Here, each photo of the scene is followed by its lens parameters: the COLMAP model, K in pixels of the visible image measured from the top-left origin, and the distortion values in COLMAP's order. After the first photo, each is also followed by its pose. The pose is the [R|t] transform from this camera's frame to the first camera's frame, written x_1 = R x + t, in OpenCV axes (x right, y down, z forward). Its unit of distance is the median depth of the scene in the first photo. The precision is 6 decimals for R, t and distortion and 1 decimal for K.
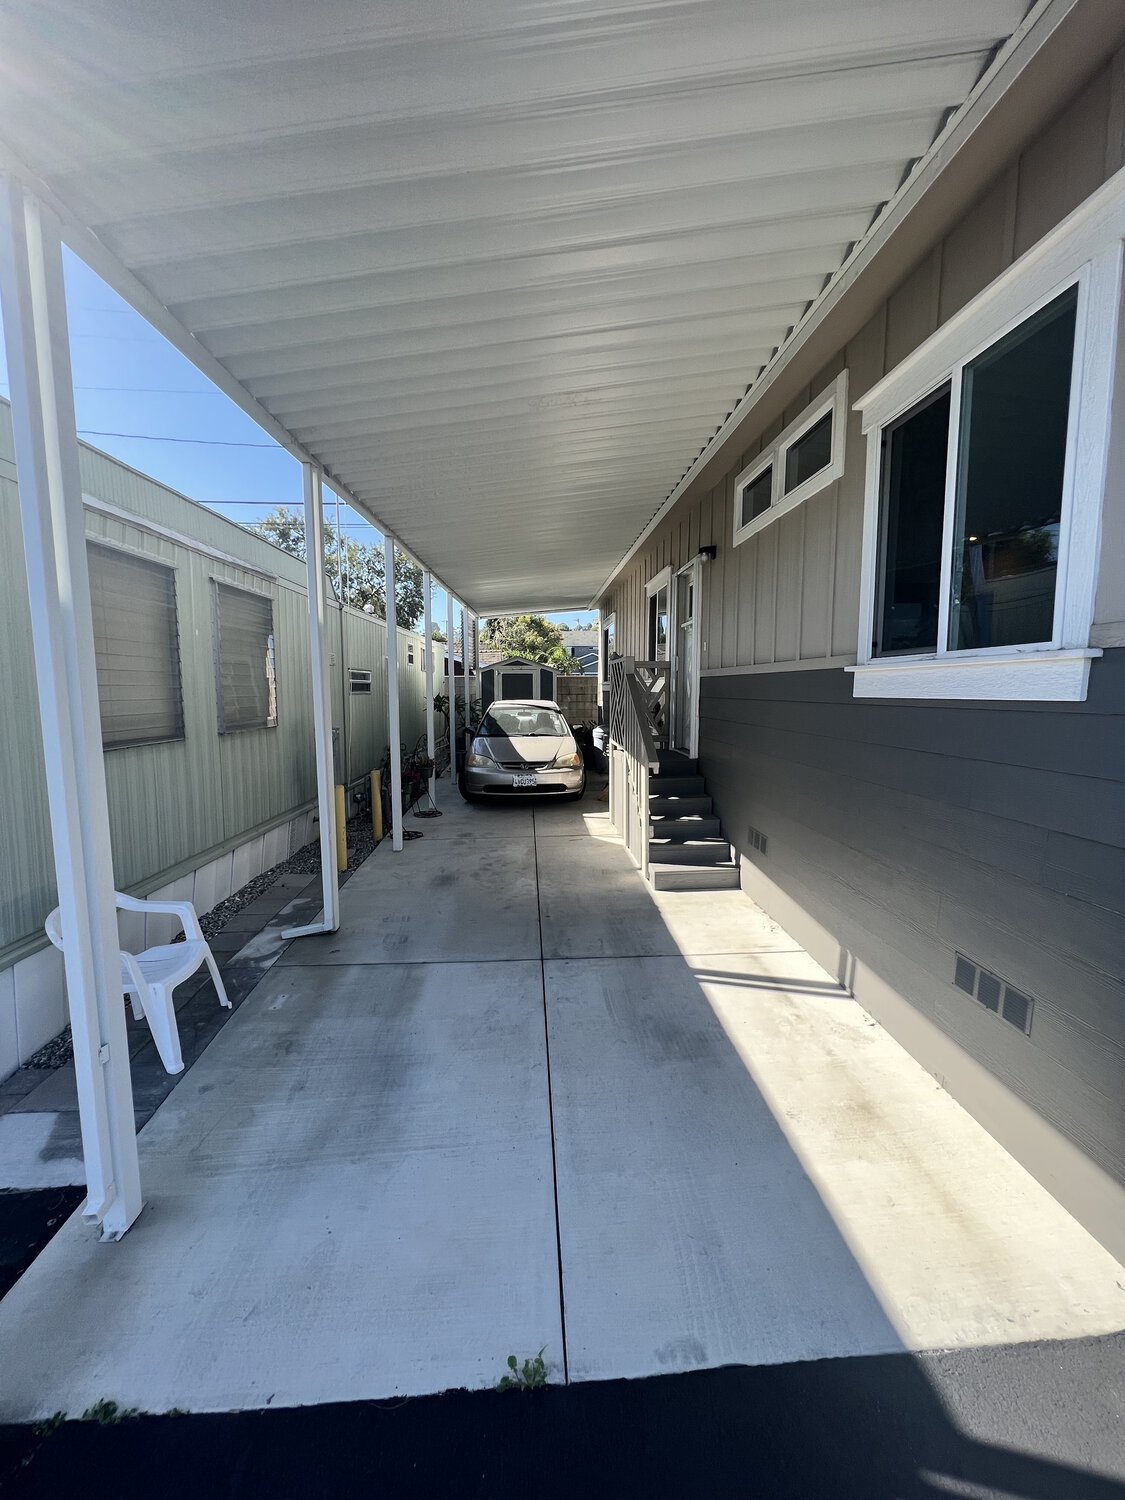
lens RADIAL K [[602.8, 0, 562.5], [0, 602.8, 750.0], [0, 0, 1]] dist [0.001716, 0.000365]
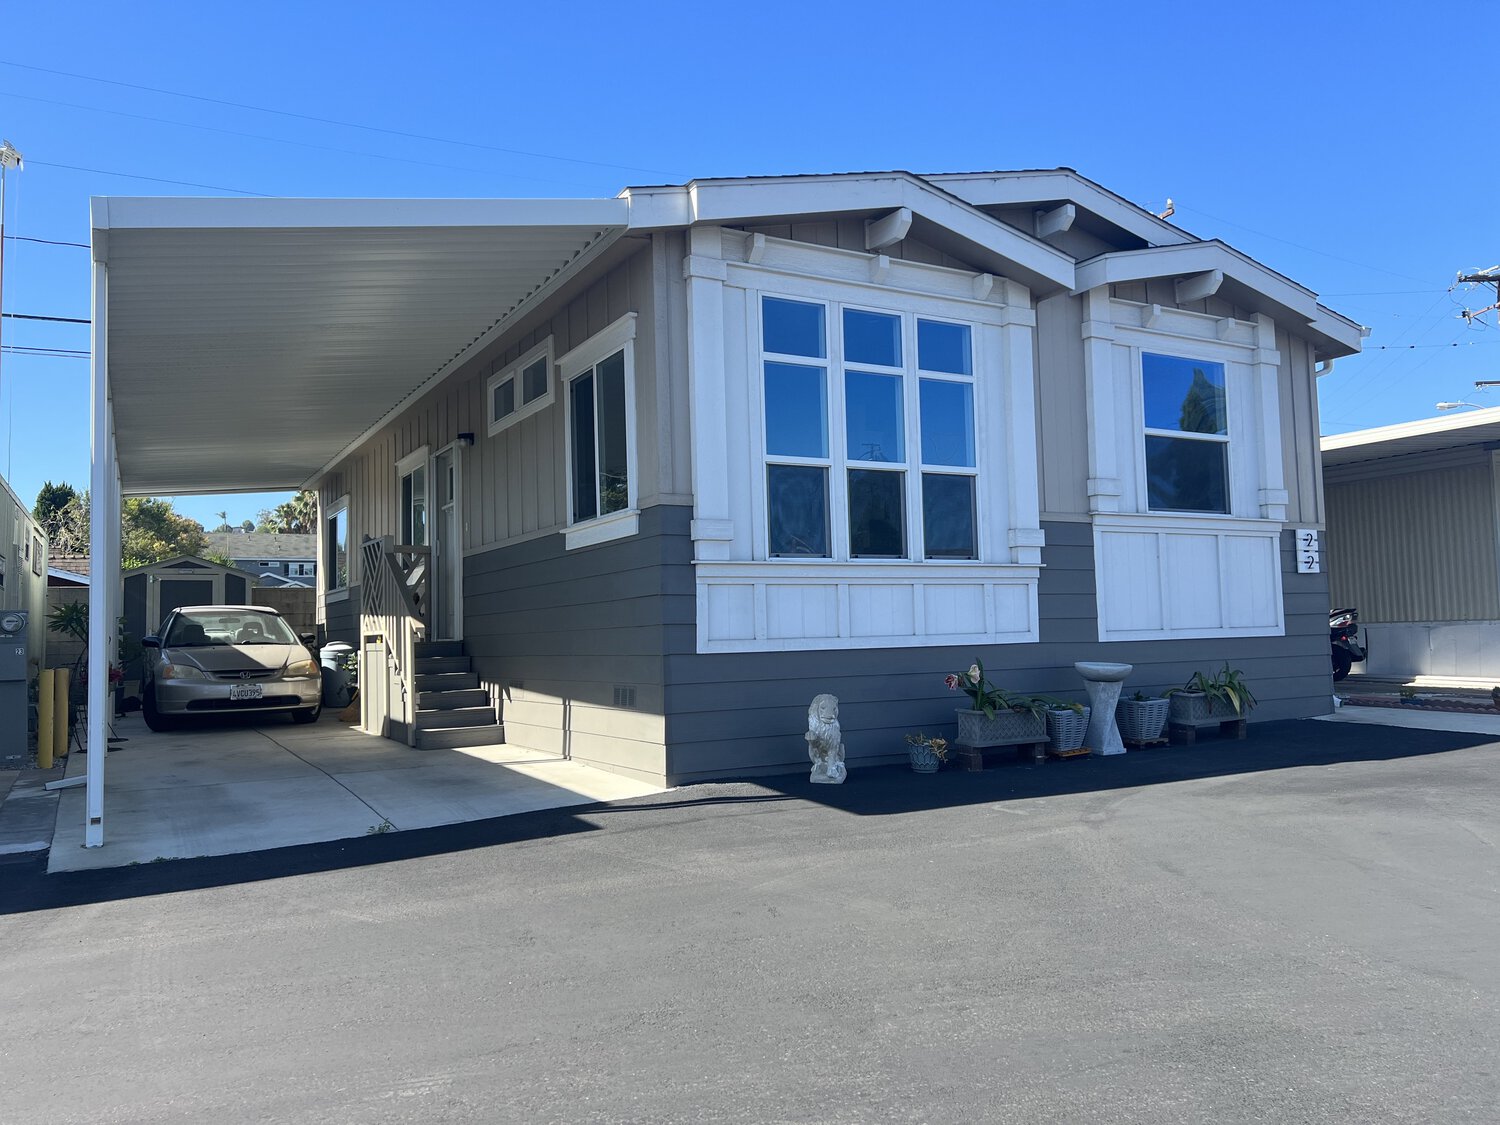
lens RADIAL K [[1107.7, 0, 745.3], [0, 1107.7, 556.2], [0, 0, 1]] dist [0.048317, -0.001278]
pose [[0.894765, 0.010622, 0.446412, -0.150138], [0.069807, 0.984098, -0.163332, 0.180765], [-0.441048, 0.177306, 0.879795, -0.711571]]
